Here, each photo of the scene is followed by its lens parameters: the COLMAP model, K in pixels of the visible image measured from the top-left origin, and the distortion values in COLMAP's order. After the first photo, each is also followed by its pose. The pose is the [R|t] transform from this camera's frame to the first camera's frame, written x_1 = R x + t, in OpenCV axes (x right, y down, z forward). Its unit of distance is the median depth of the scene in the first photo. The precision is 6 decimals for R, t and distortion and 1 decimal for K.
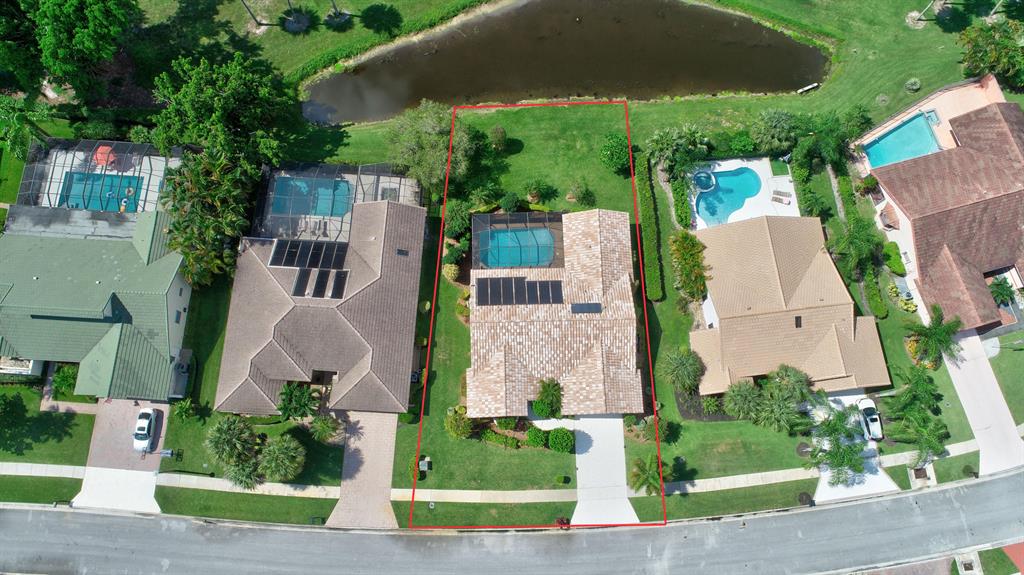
lens RADIAL K [[690.9, 0, 512.0], [0, 690.9, 287.5], [0, 0, 1]] dist [-0.001012, -0.000511]
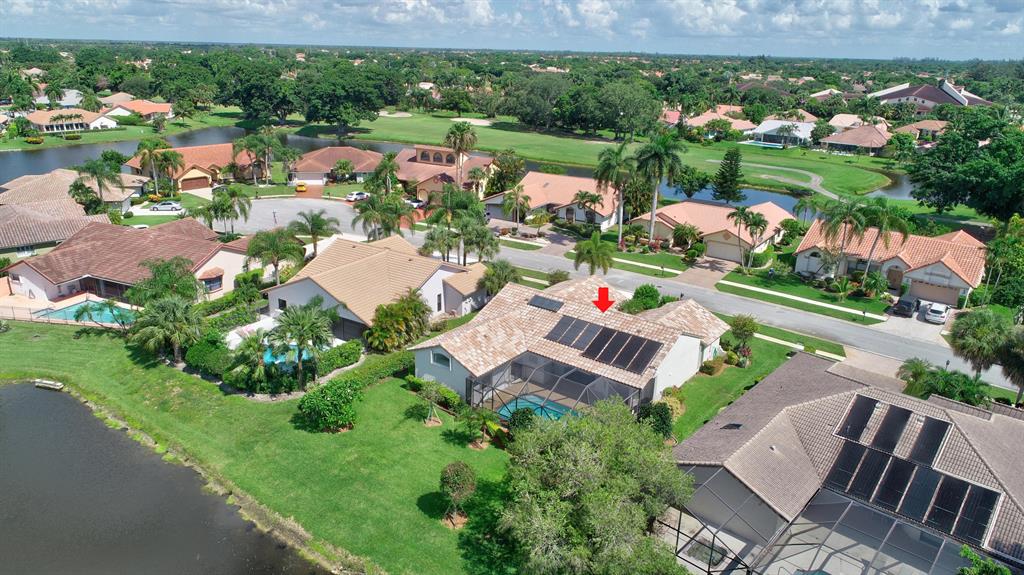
lens RADIAL K [[690.9, 0, 512.0], [0, 690.9, 287.5], [0, 0, 1]] dist [-0.001012, -0.000511]
pose [[-0.773551, -0.245351, 0.584313, -0.334937], [0.604531, -0.009019, 0.796530, -0.644616], [-0.190160, 0.969392, 0.155299, 0.848602]]
